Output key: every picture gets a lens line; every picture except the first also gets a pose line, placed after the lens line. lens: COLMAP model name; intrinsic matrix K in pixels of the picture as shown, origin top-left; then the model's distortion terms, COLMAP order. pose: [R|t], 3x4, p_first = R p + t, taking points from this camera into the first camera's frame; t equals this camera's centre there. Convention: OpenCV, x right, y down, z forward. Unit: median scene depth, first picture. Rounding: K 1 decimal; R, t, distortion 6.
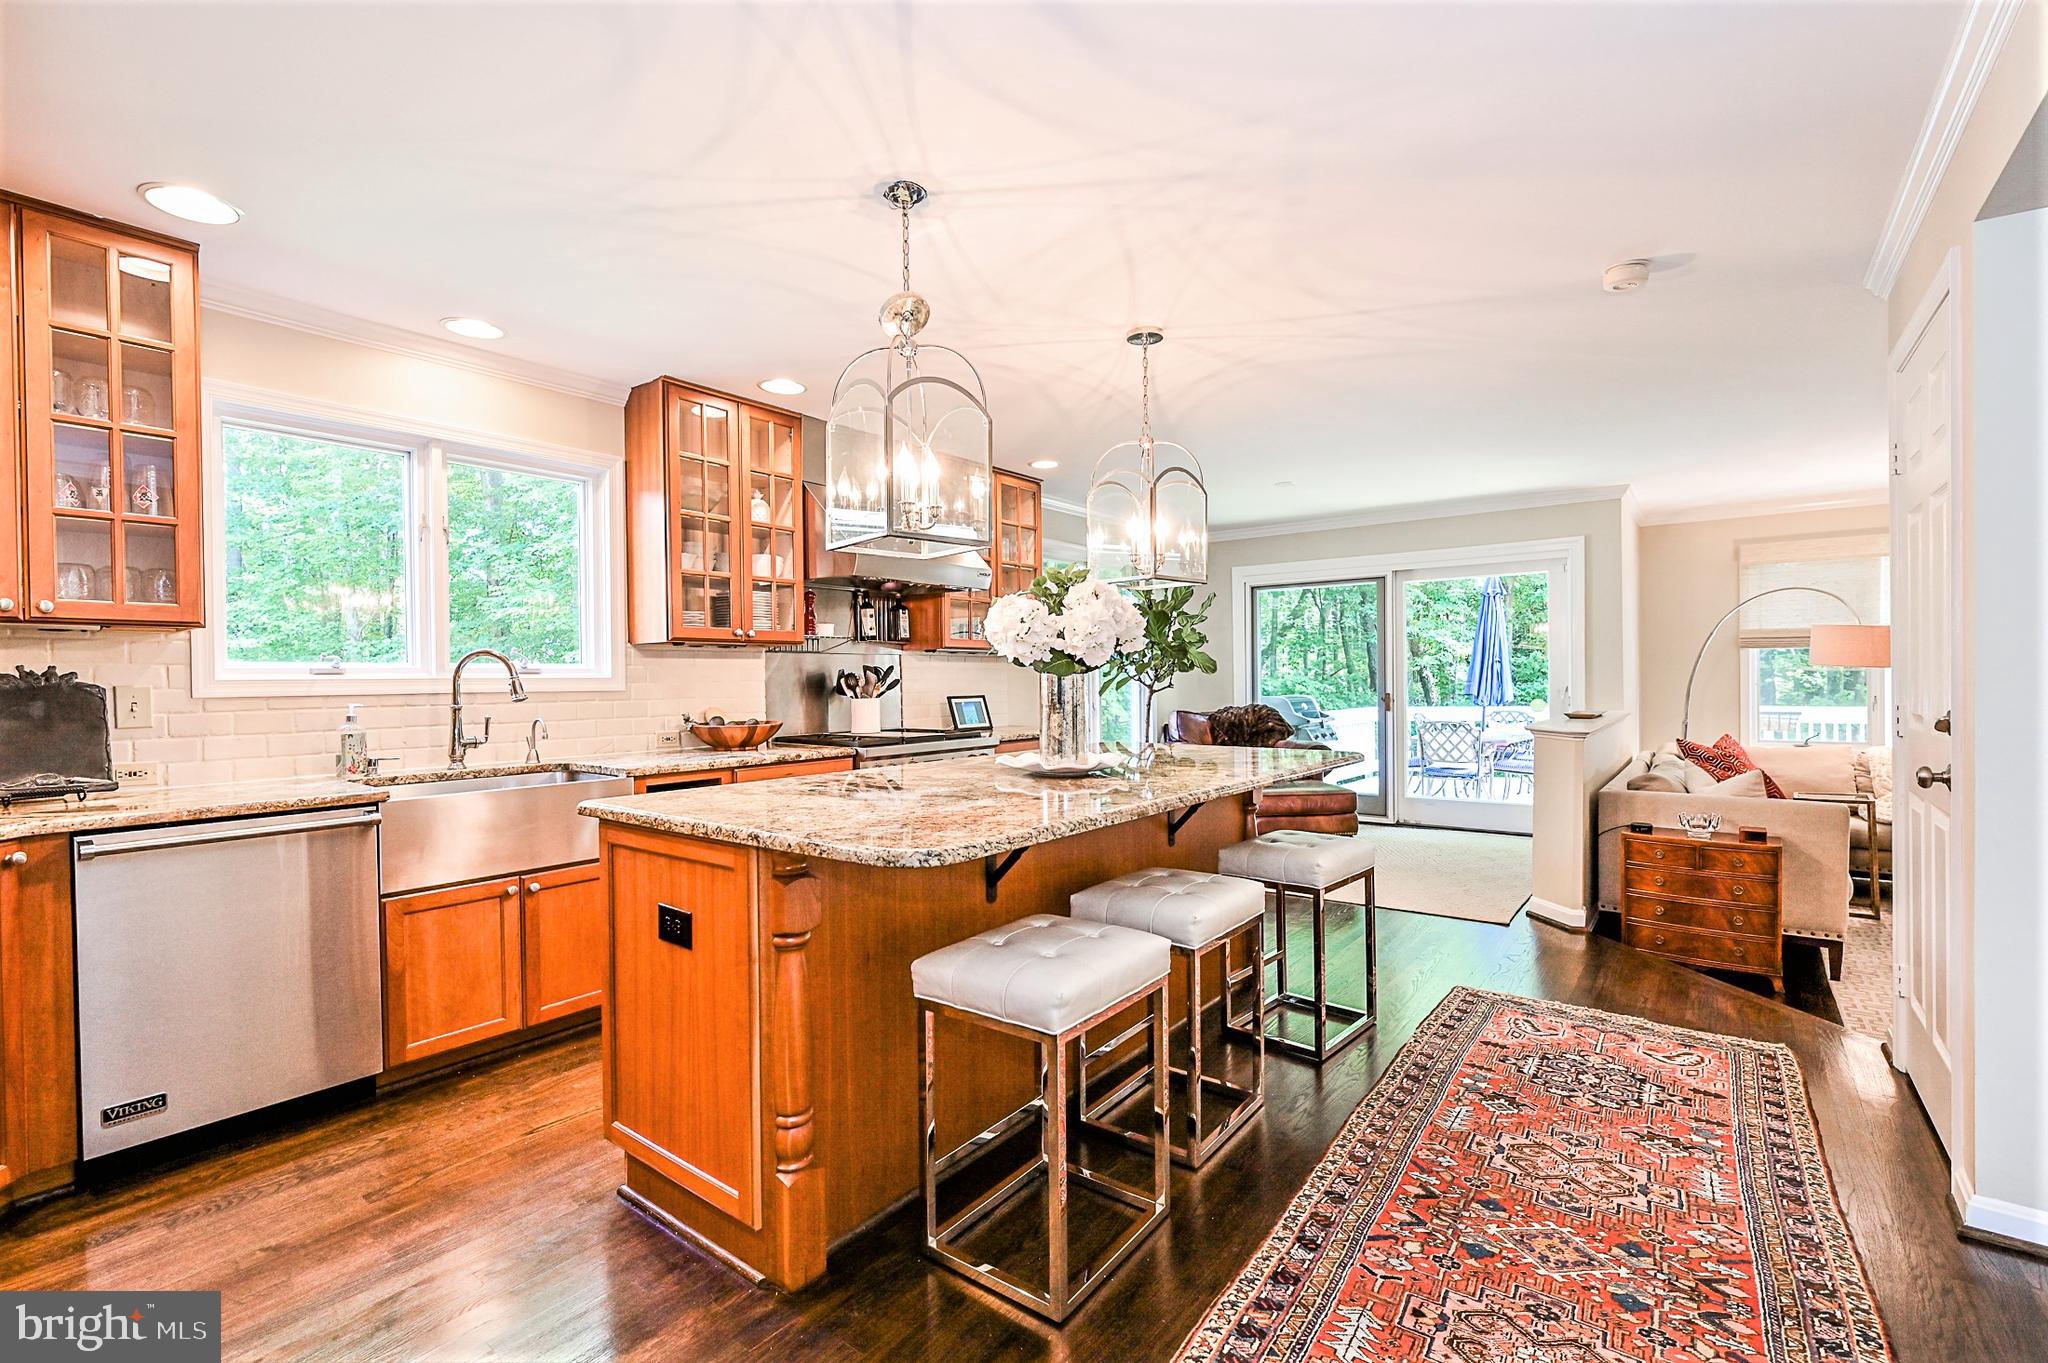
lens RADIAL K [[910.7, 0, 1024.0], [0, 910.7, 681.5], [0, 0, 1]] dist [-0.000310, 0.000078]
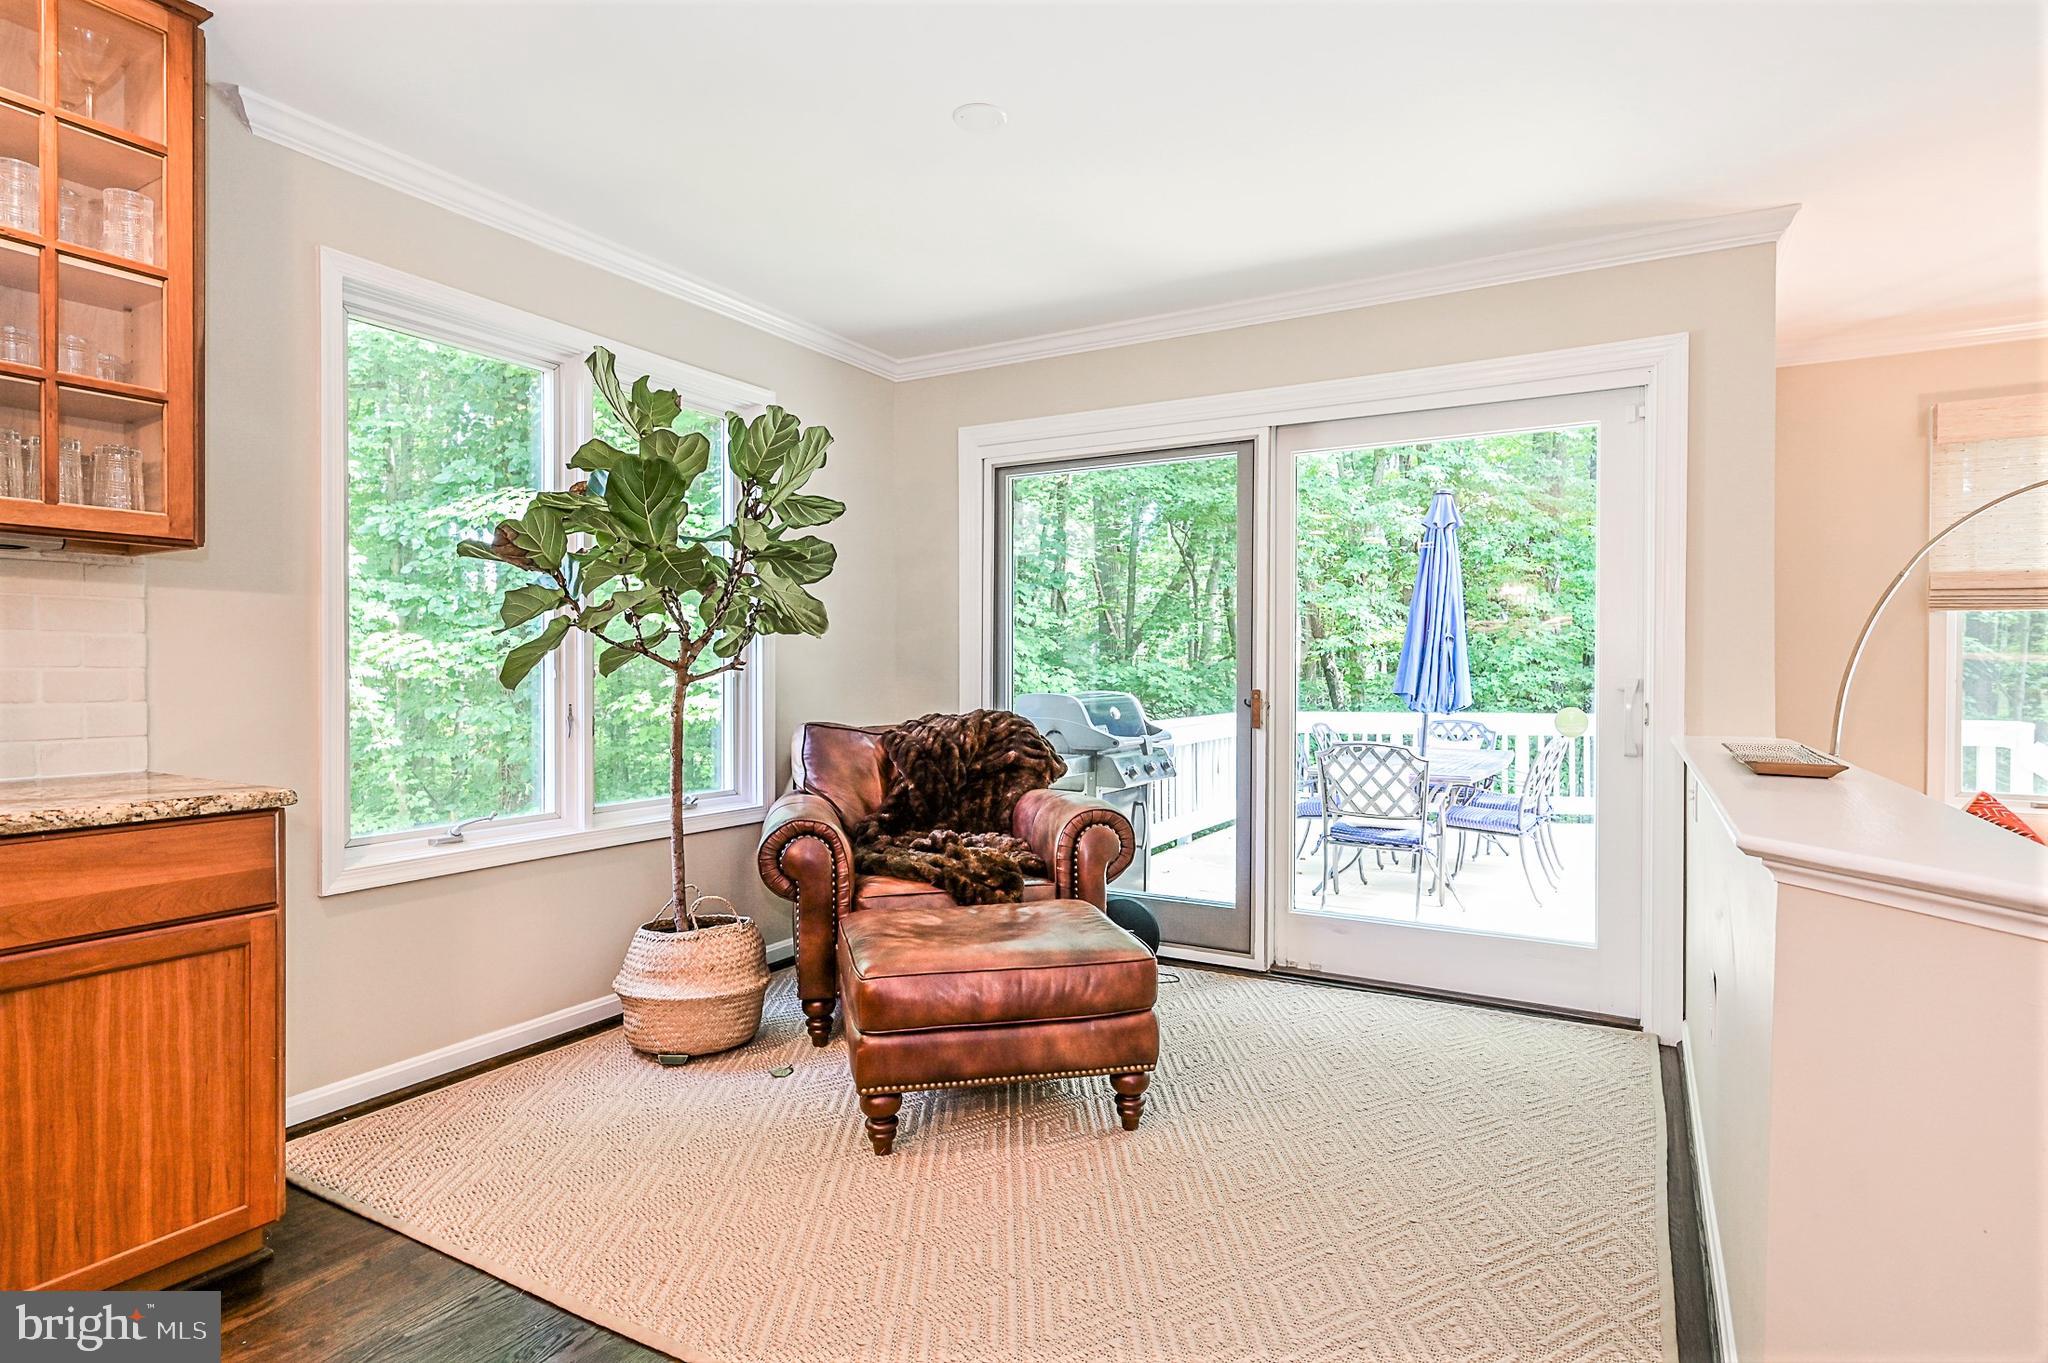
lens RADIAL K [[1068.6, 0, 1024.0], [0, 1068.6, 681.5], [0, 0, 1]] dist [-0.001130, -0.000144]
pose [[0.990560, 0.012965, 0.136463, 0.423140], [-0.014197, 0.999867, 0.008059, 0.011877], [-0.136340, -0.009920, 0.990612, 0.972169]]
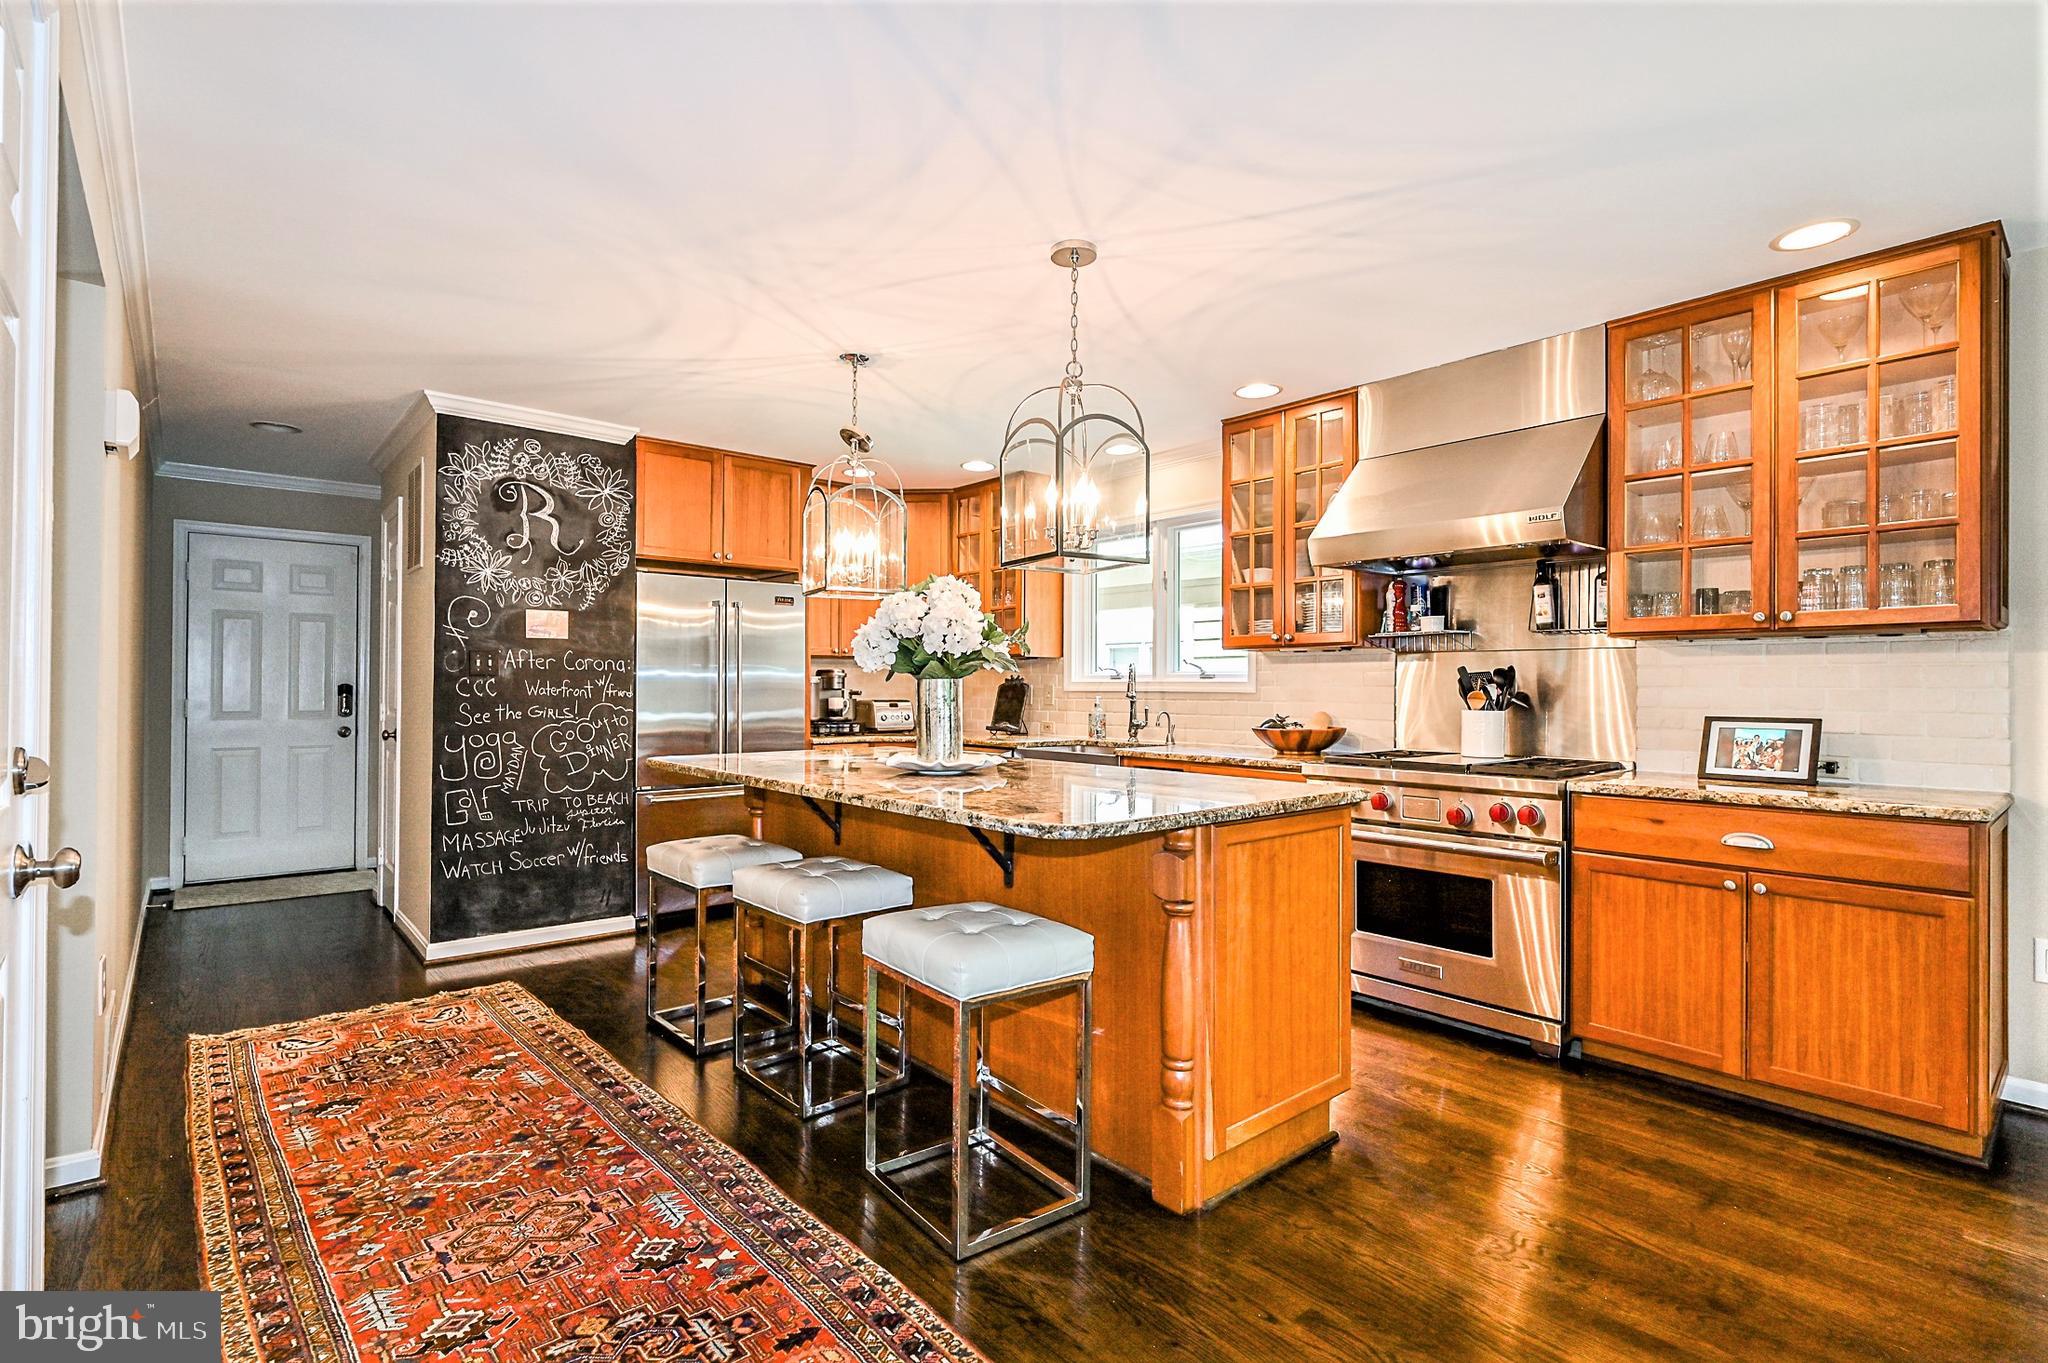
lens RADIAL K [[962.2, 0, 1024.0], [0, 962.2, 681.5], [0, 0, 1]] dist [0.000274, 0.000266]
pose [[-0.199275, 0.005865, -0.979926, 0.911897], [-0.004116, 0.999968, 0.006822, -0.012203], [0.979935, 0.005393, -0.199245, 1.066662]]
